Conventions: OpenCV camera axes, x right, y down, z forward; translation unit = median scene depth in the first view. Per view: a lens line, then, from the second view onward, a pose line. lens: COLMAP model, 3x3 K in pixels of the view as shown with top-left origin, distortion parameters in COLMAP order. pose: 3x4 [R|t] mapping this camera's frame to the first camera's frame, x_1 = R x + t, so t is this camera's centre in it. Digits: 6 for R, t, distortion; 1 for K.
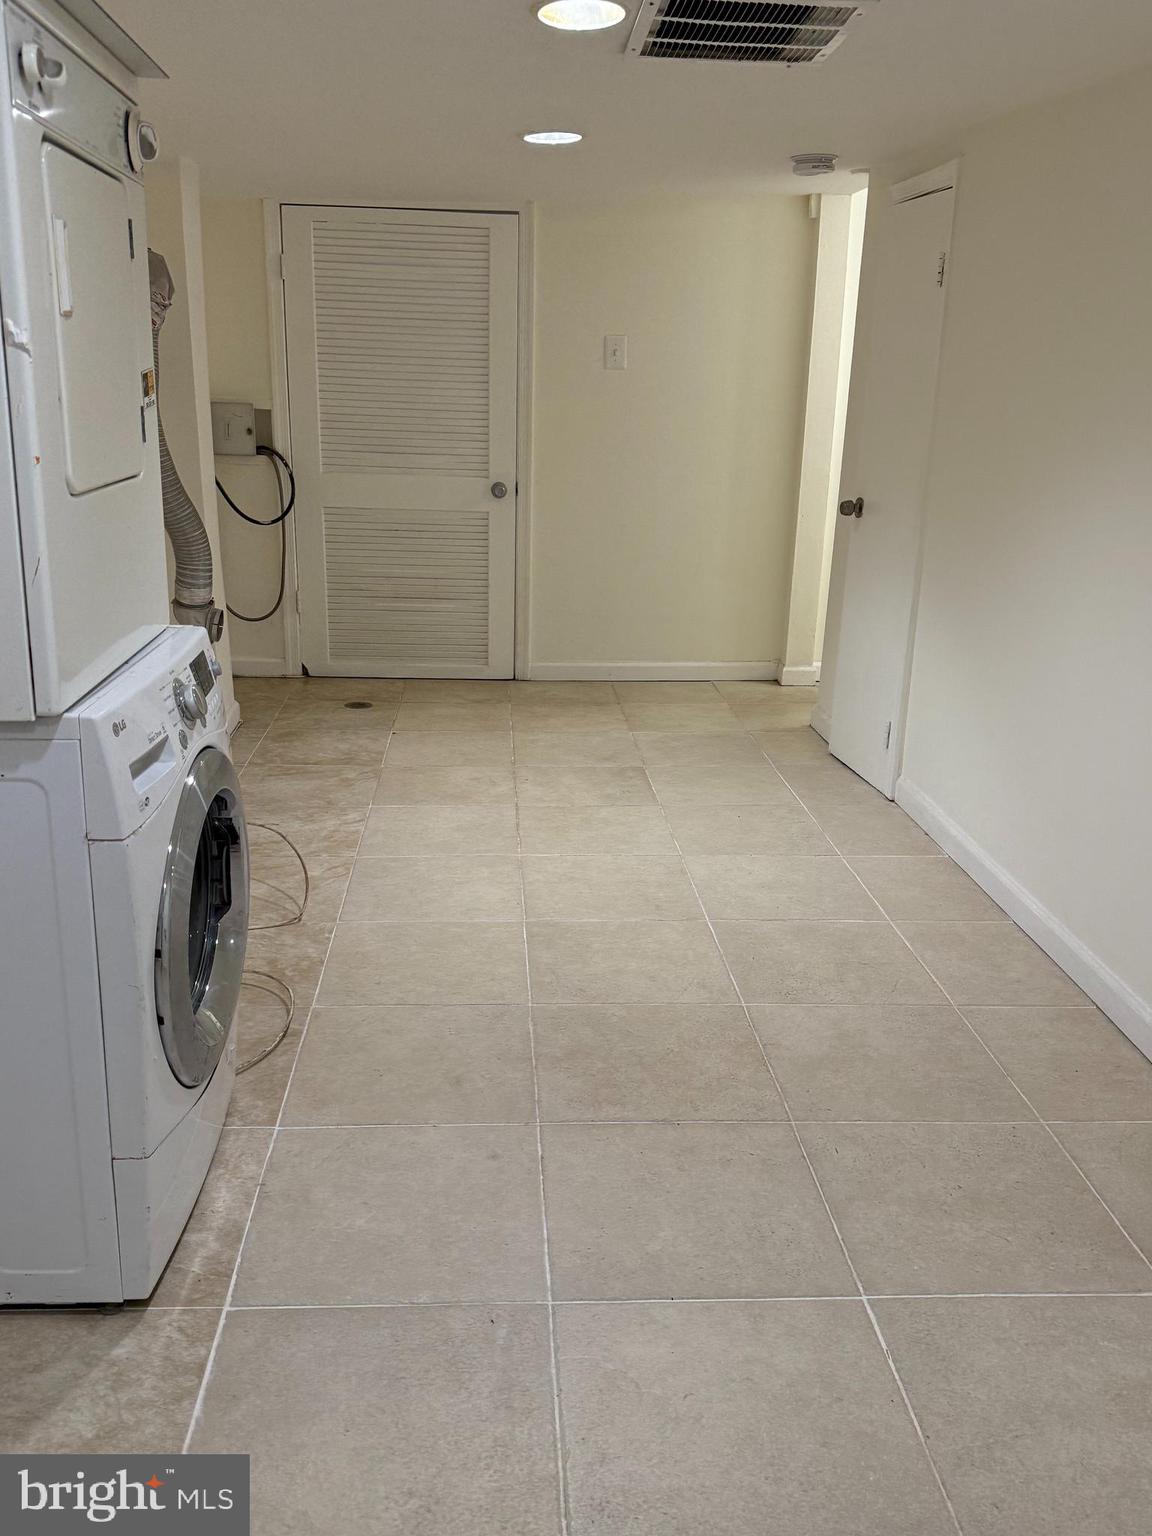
lens RADIAL K [[1268.9, 0, 576.8], [0, 1268.9, 764.0], [0, 0, 1]] dist [0.114469, -0.160930]
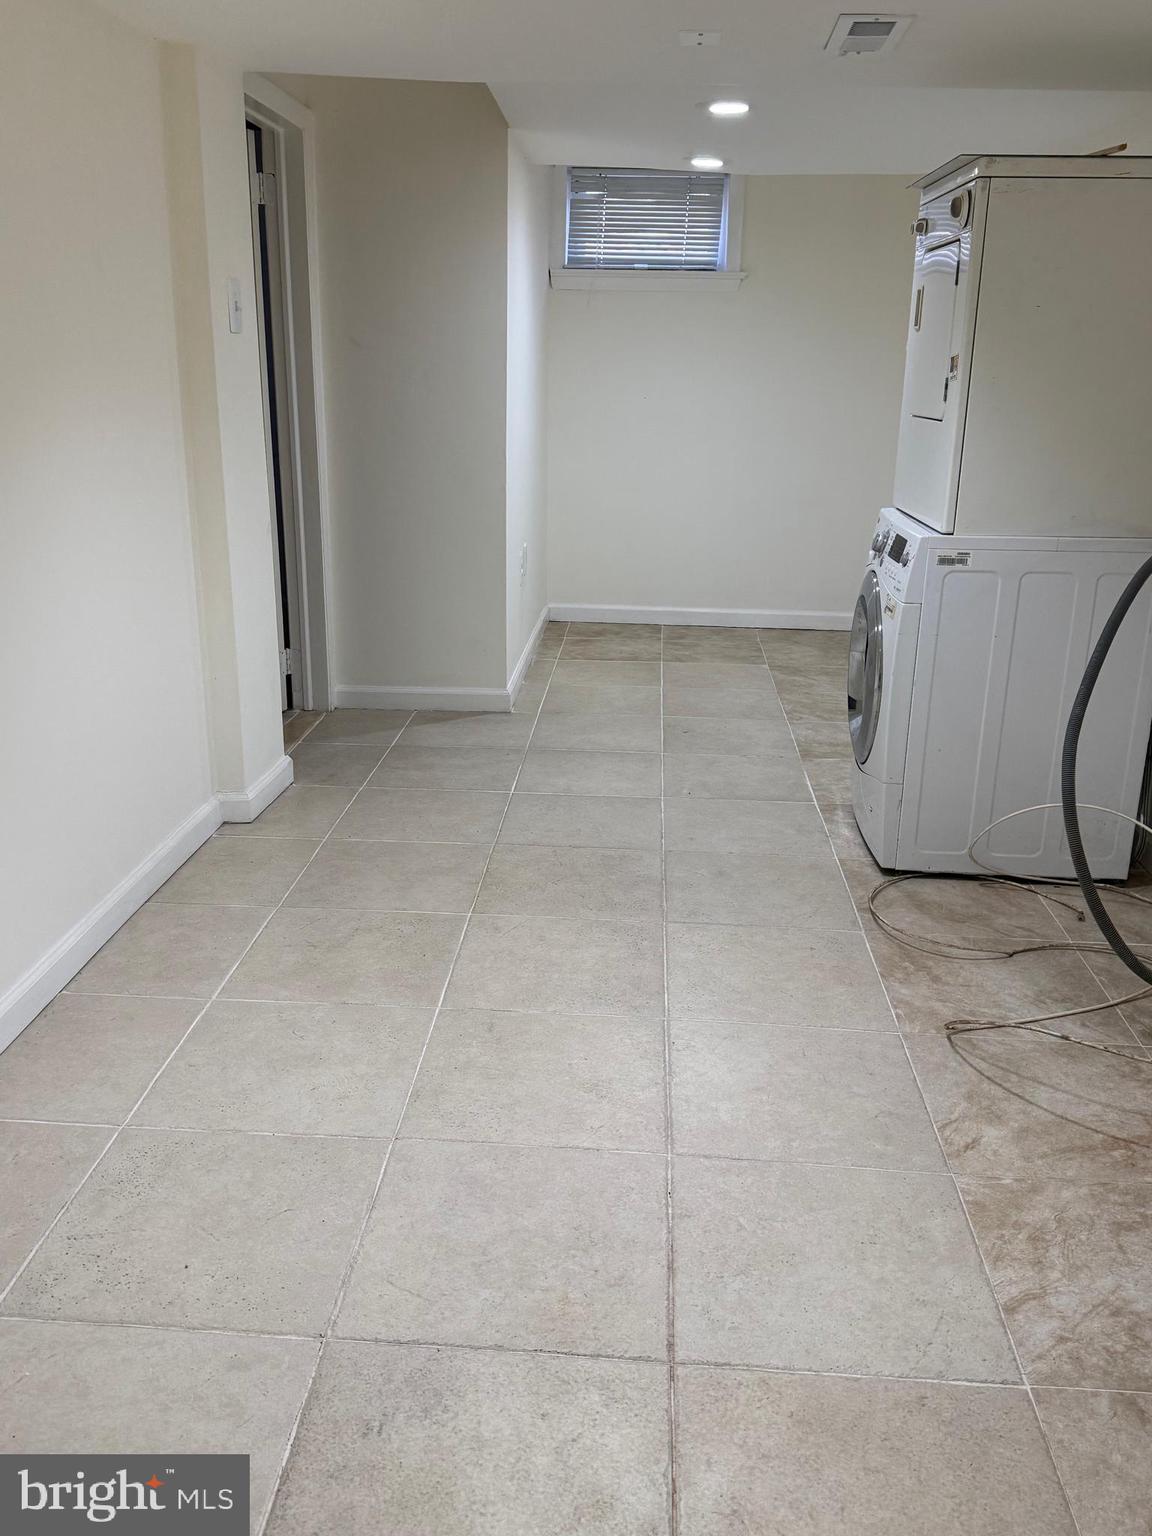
lens RADIAL K [[1268.9, 0, 575.2], [0, 1268.9, 766.9], [0, 0, 1]] dist [0.114469, -0.160930]
pose [[-0.990948, -0.078471, 0.108928, -0.064201], [-0.004075, 0.828591, 0.559840, -0.495089], [-0.134188, 0.554328, -0.821410, 1.698124]]
